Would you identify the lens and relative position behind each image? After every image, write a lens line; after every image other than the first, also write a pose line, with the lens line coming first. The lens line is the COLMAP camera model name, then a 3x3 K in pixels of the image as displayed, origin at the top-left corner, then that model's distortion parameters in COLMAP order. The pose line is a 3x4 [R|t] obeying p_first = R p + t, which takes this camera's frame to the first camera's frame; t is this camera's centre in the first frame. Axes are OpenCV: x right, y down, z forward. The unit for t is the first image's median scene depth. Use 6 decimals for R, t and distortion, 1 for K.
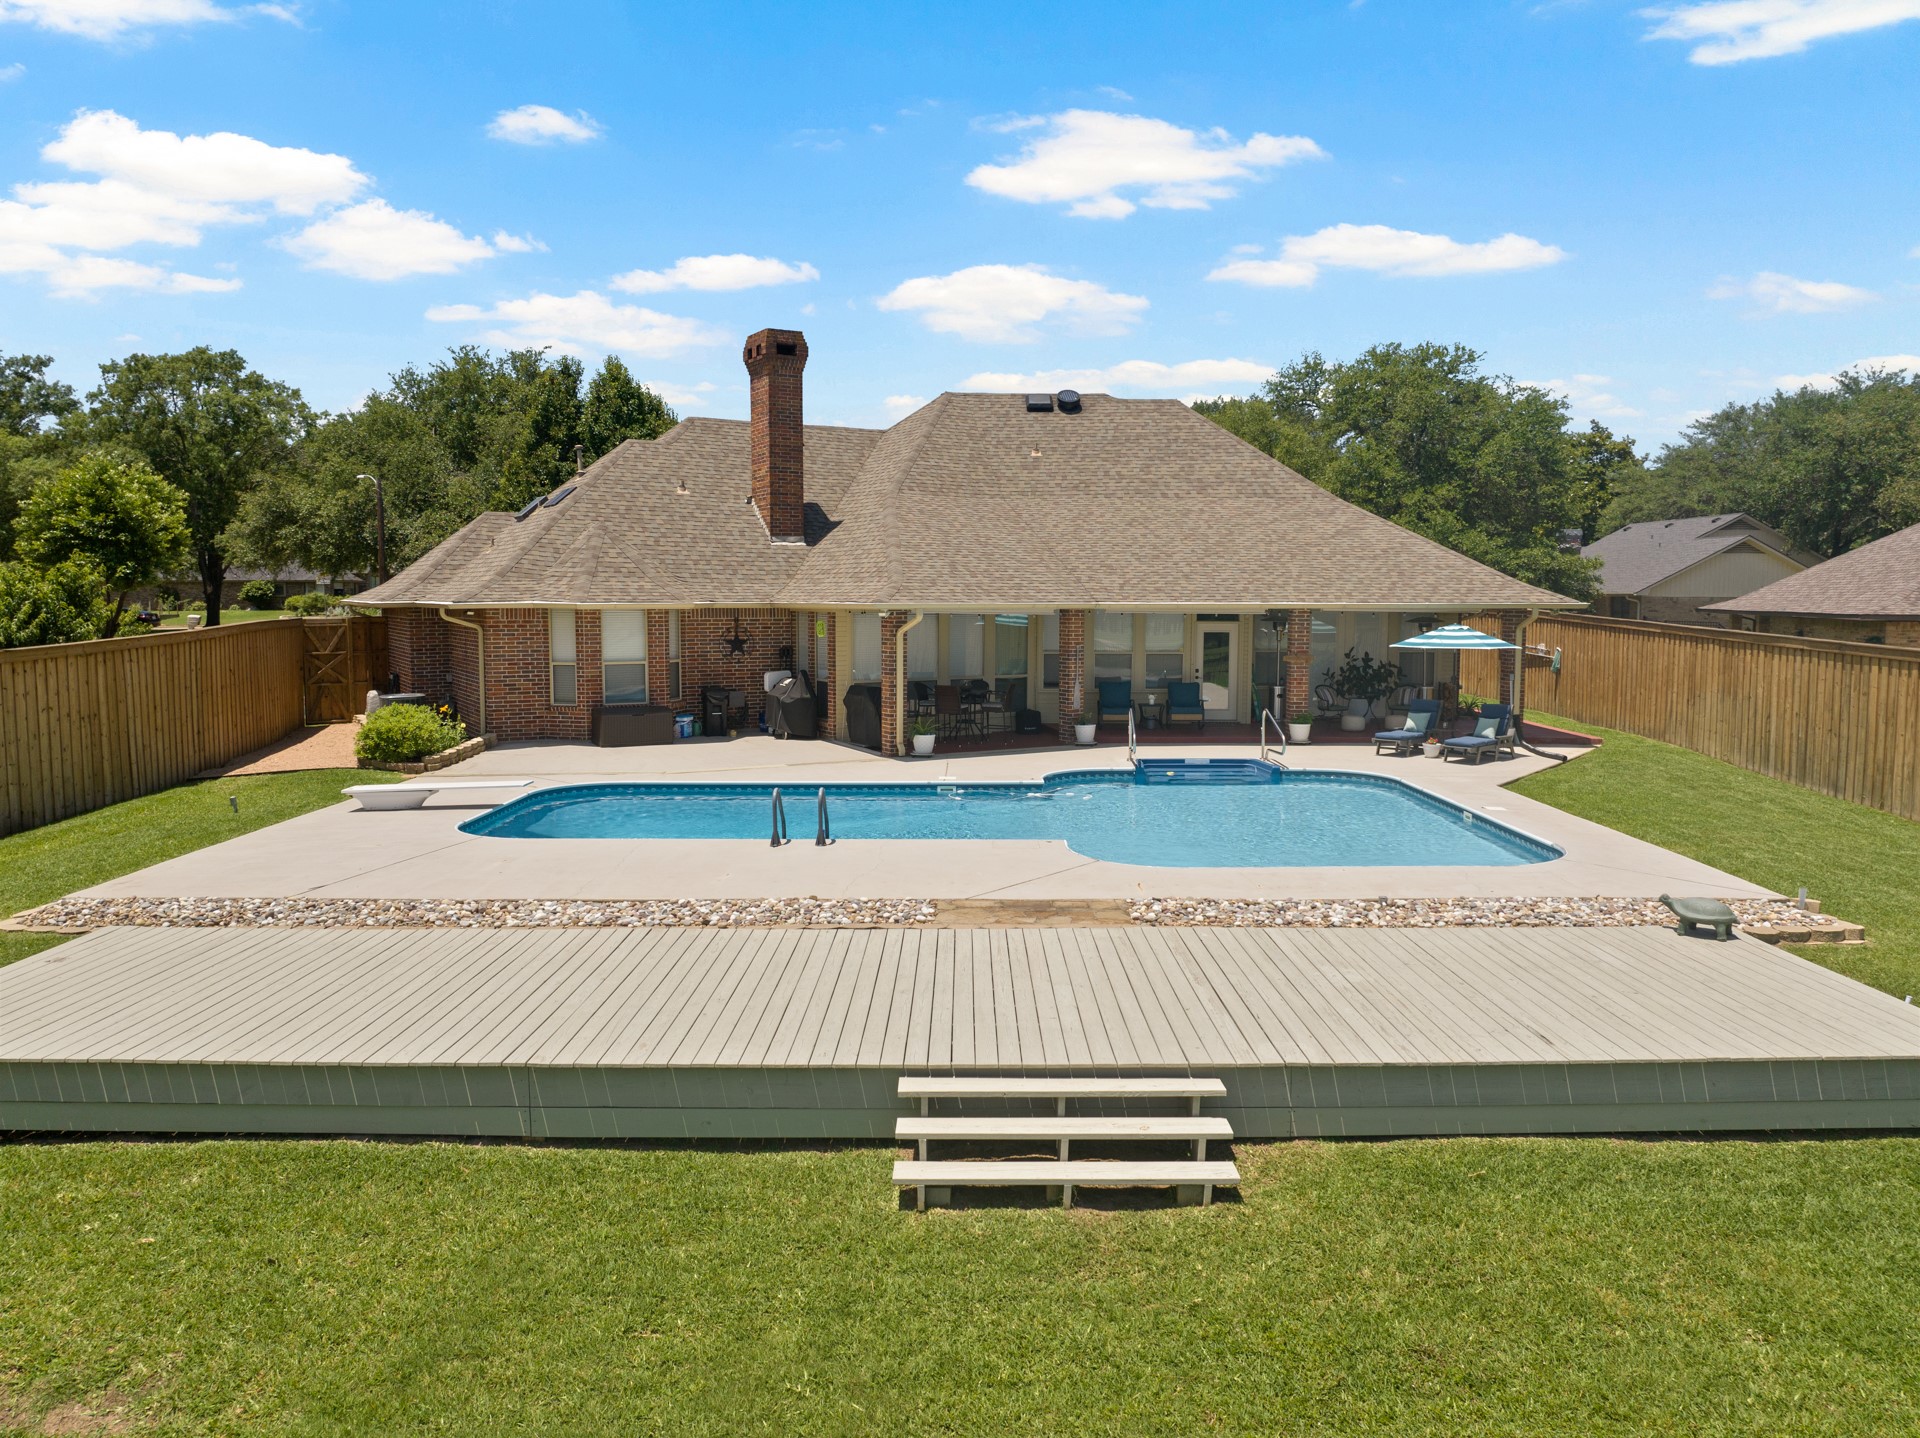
lens RADIAL K [[1355.6, 0, 963.8], [0, 1355.6, 718.3], [0, 0, 1]] dist [-0.035244, 0.000726]
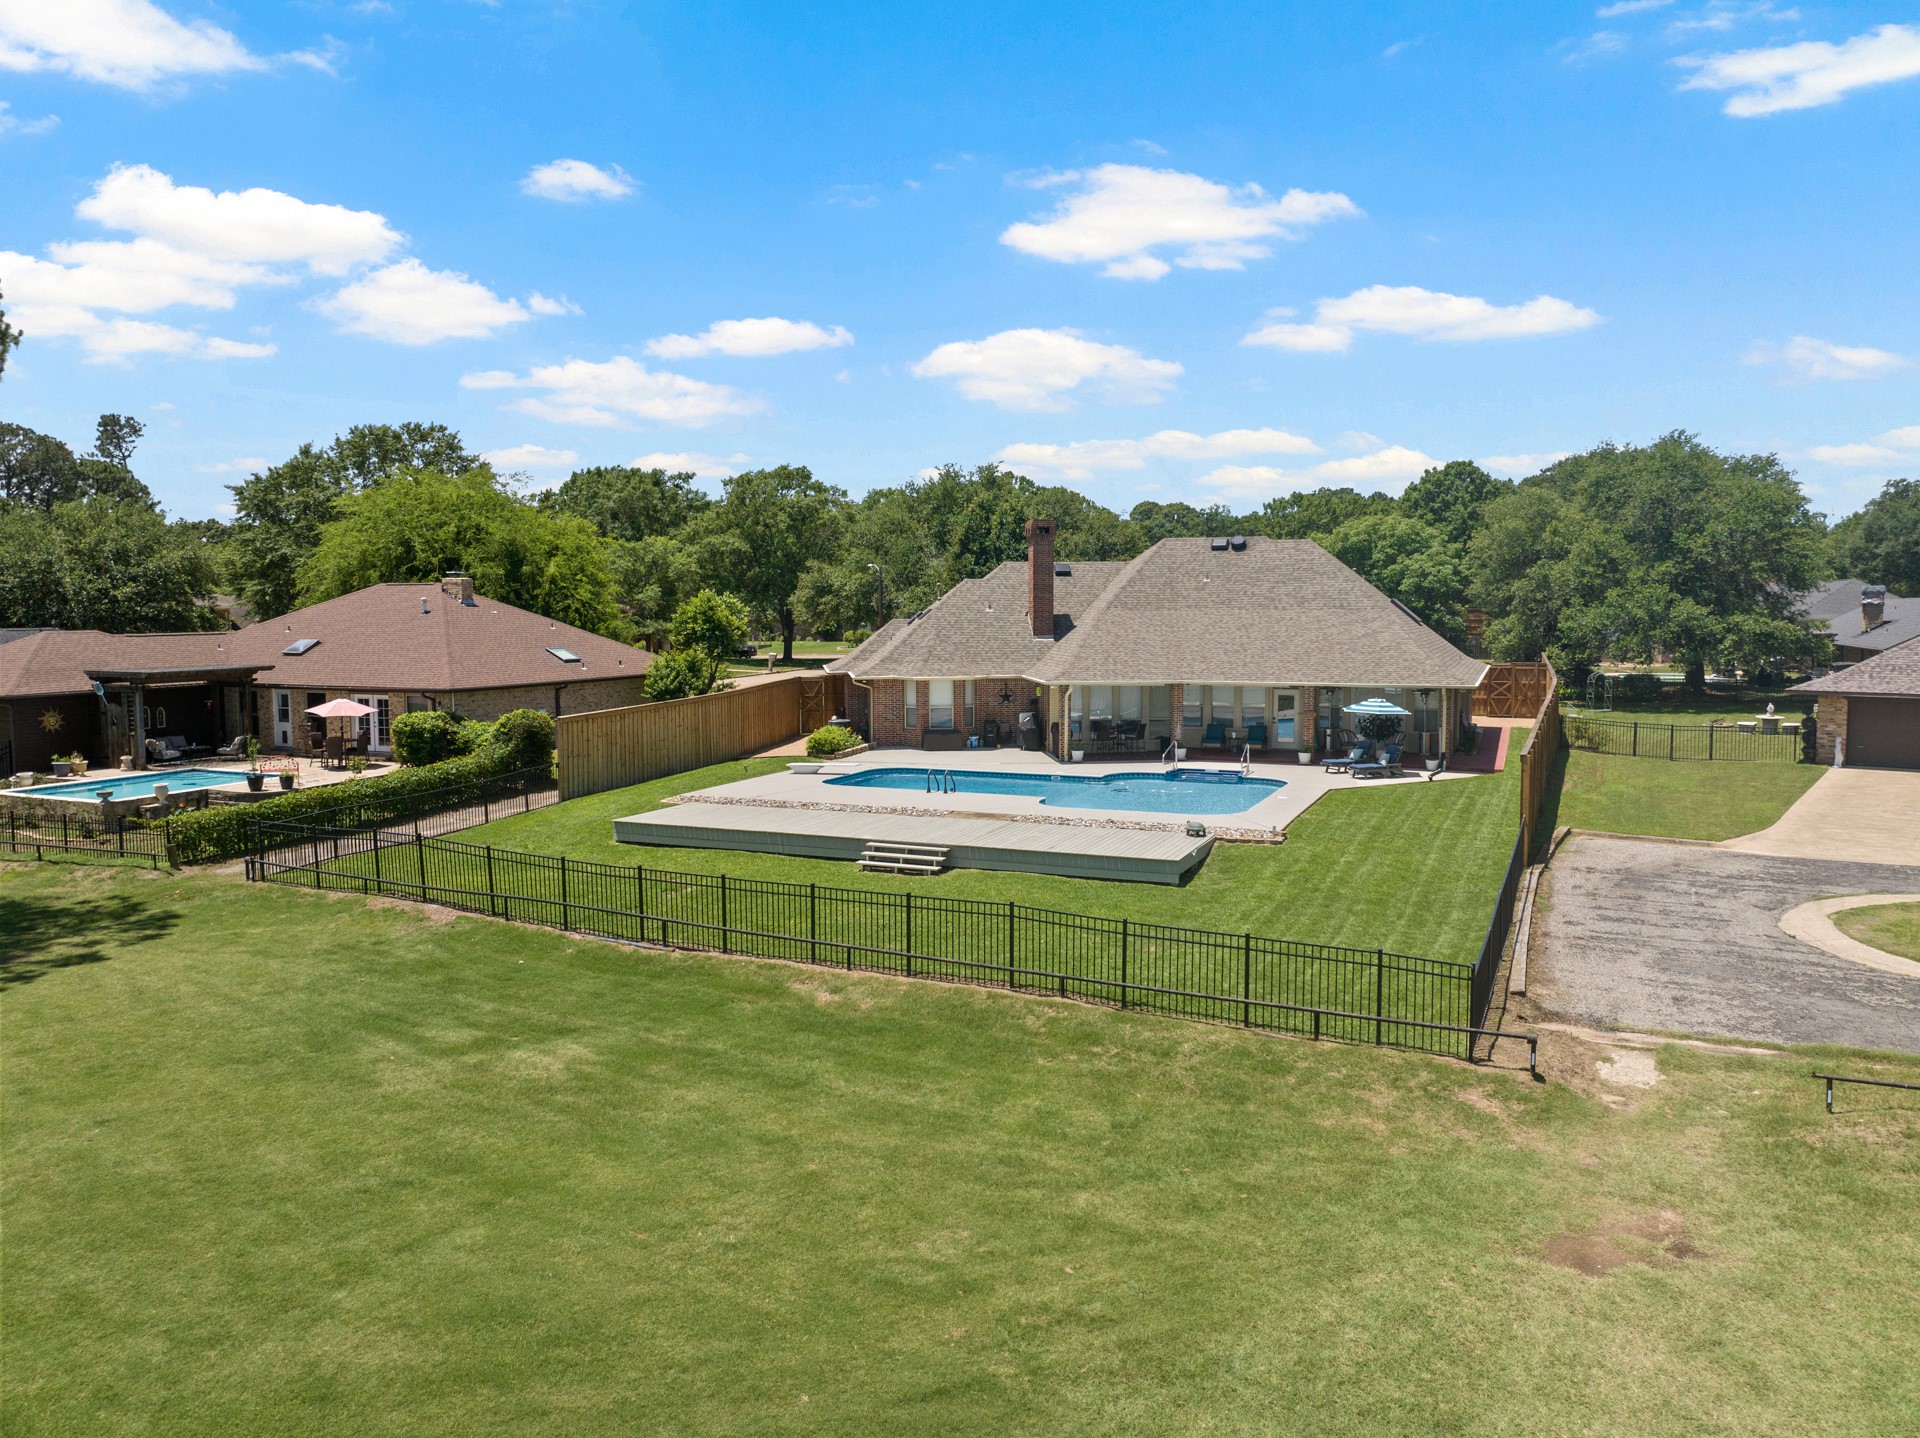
lens RADIAL K [[1378.7, 0, 960.0], [0, 1378.7, 719.0], [0, 0, 1]] dist [-0.006272, -0.000499]
pose [[0.917035, 0.028326, -0.397799, 0.522025], [-0.030790, 0.999526, 0.000194, -0.024474], [0.397616, 0.012070, 0.917473, -0.737294]]
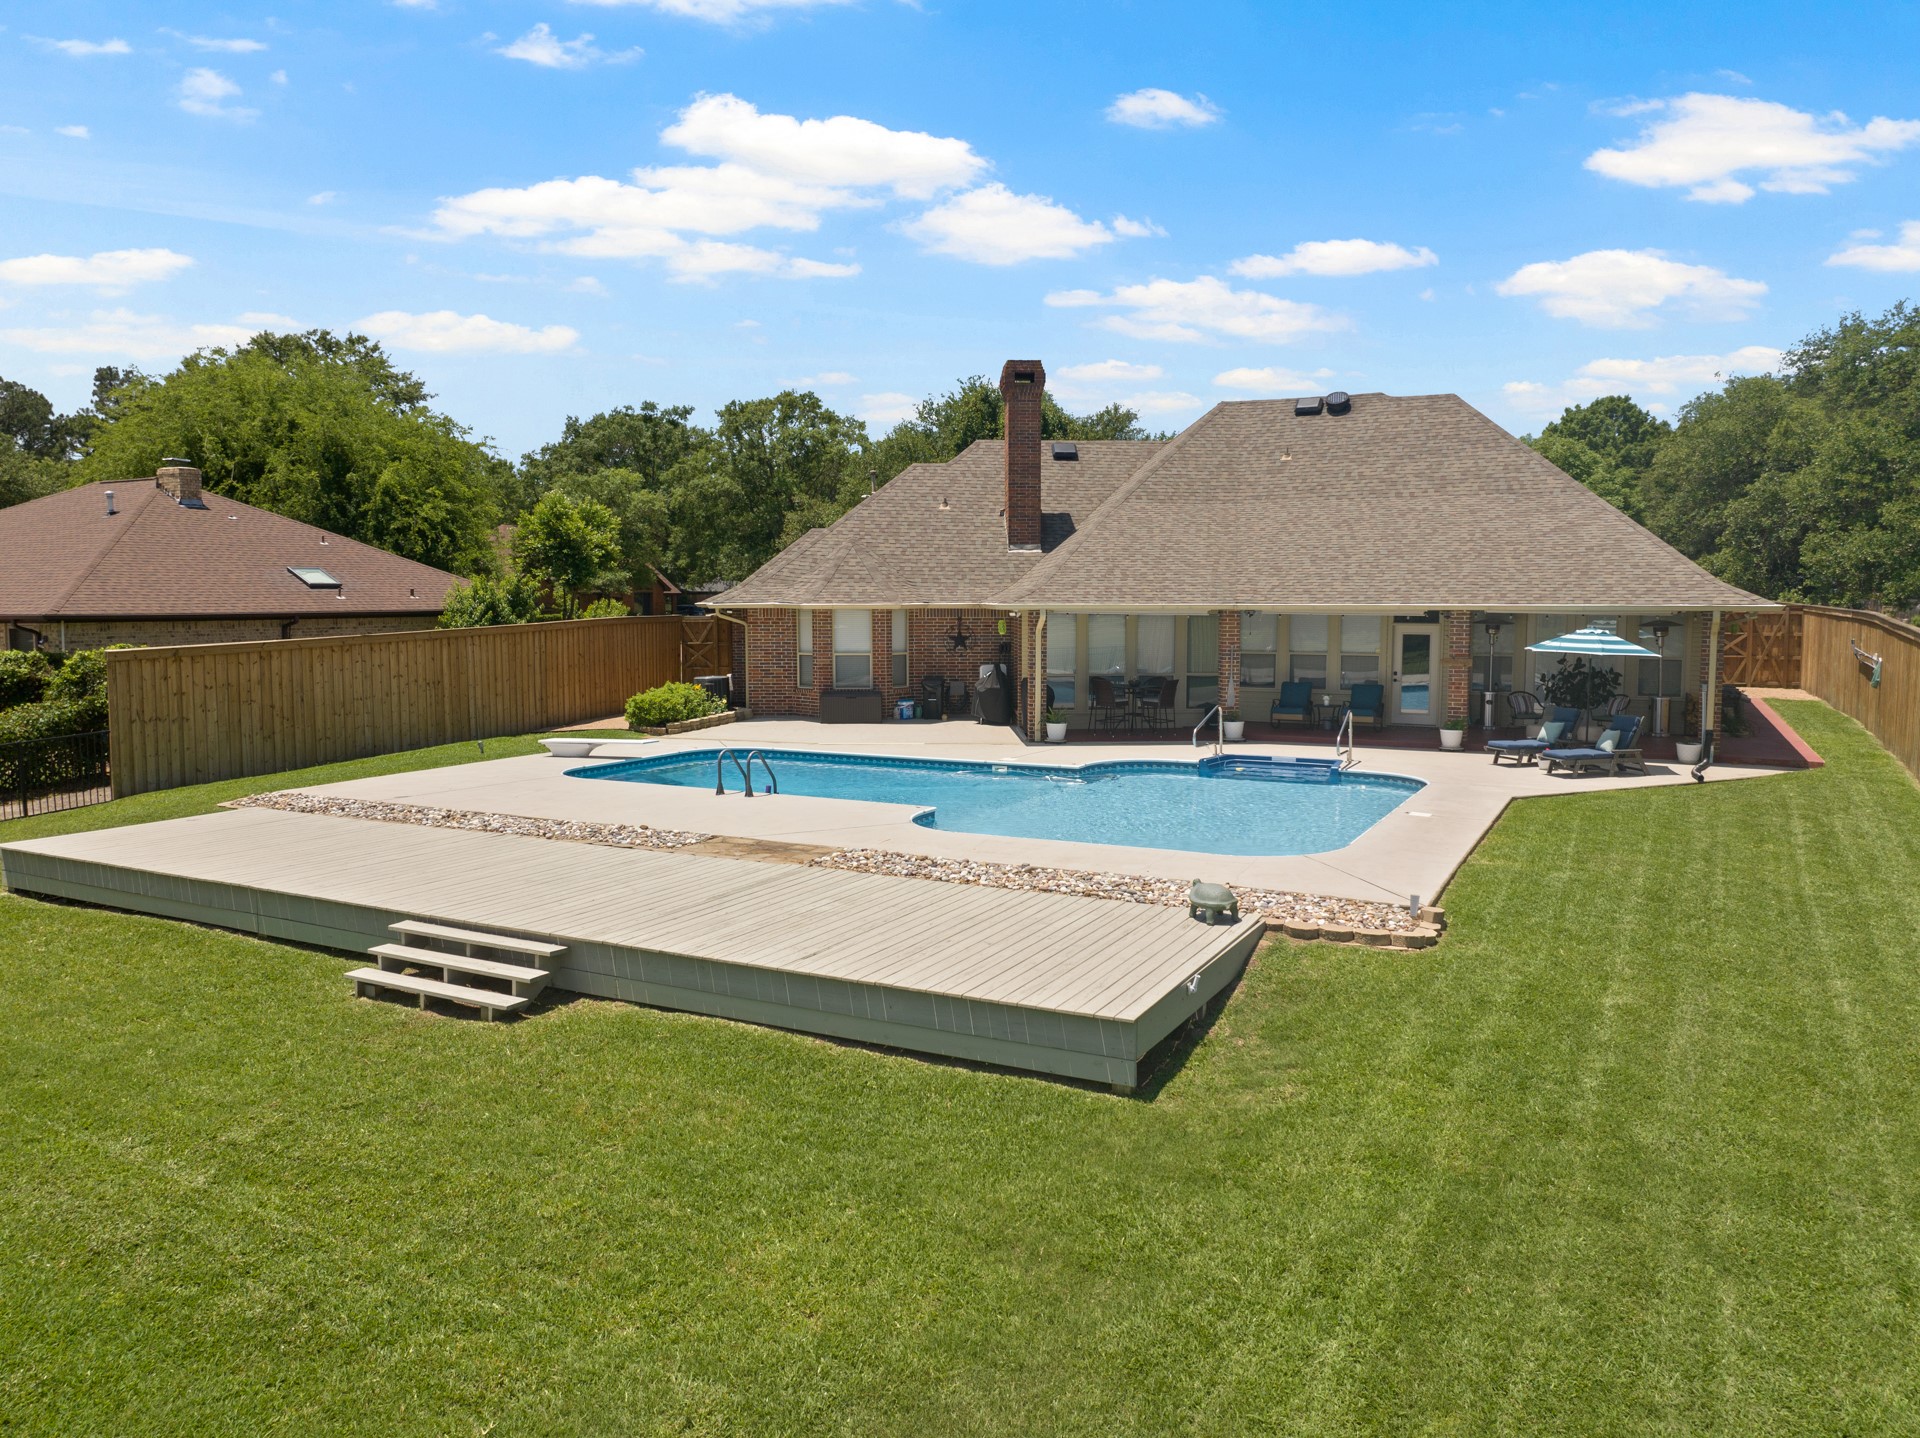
lens RADIAL K [[1355.6, 0, 963.8], [0, 1355.6, 718.3], [0, 0, 1]] dist [-0.035244, 0.000726]
pose [[0.885277, 0.038912, -0.463433, 0.374108], [-0.039470, 0.999185, 0.008499, 0.001443], [0.463385, 0.010767, 0.886091, -0.013010]]
